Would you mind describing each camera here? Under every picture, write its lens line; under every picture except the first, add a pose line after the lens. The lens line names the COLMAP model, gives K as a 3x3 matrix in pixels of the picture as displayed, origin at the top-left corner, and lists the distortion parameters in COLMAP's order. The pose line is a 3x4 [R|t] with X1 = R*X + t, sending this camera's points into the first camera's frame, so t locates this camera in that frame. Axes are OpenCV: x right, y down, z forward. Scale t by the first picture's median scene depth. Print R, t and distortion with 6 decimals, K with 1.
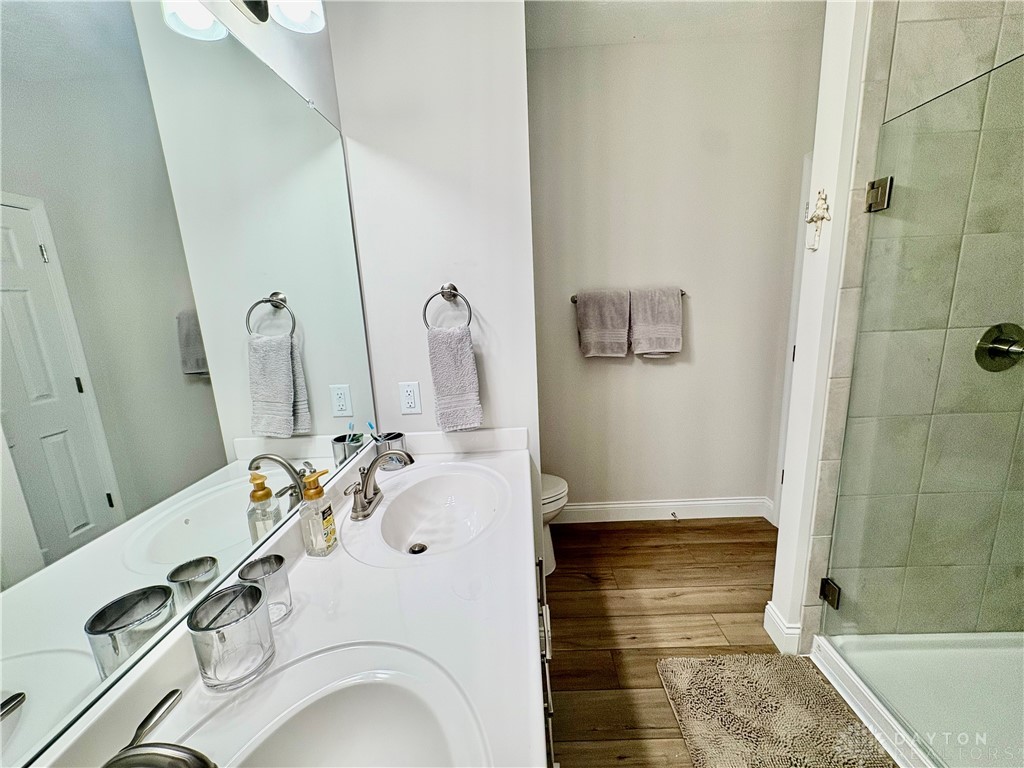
lens RADIAL K [[407.8, 0, 512.0], [0, 407.8, 384.0], [0, 0, 1]] dist [-0.000967, 0.000095]
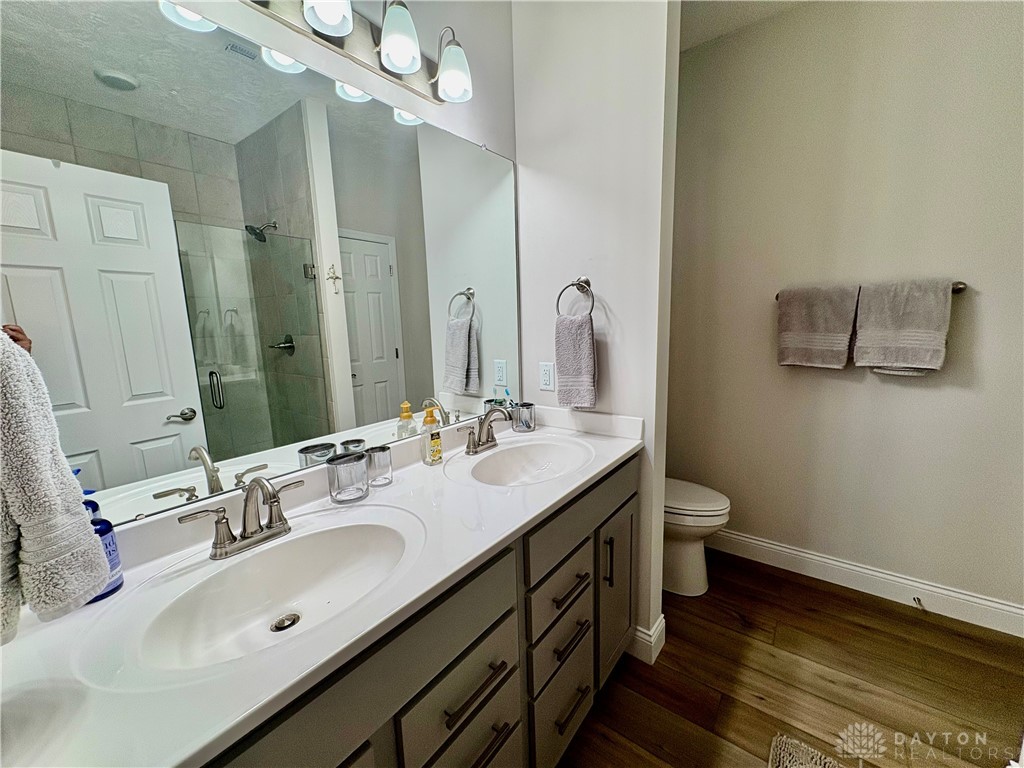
lens RADIAL K [[407.8, 0, 512.0], [0, 407.8, 384.0], [0, 0, 1]] dist [-0.000967, 0.000095]
pose [[0.804818, 0.119924, -0.581280, 0.309653], [-0.131112, 0.991102, 0.022943, 0.037054], [0.578859, 0.057747, 0.813380, -0.006886]]
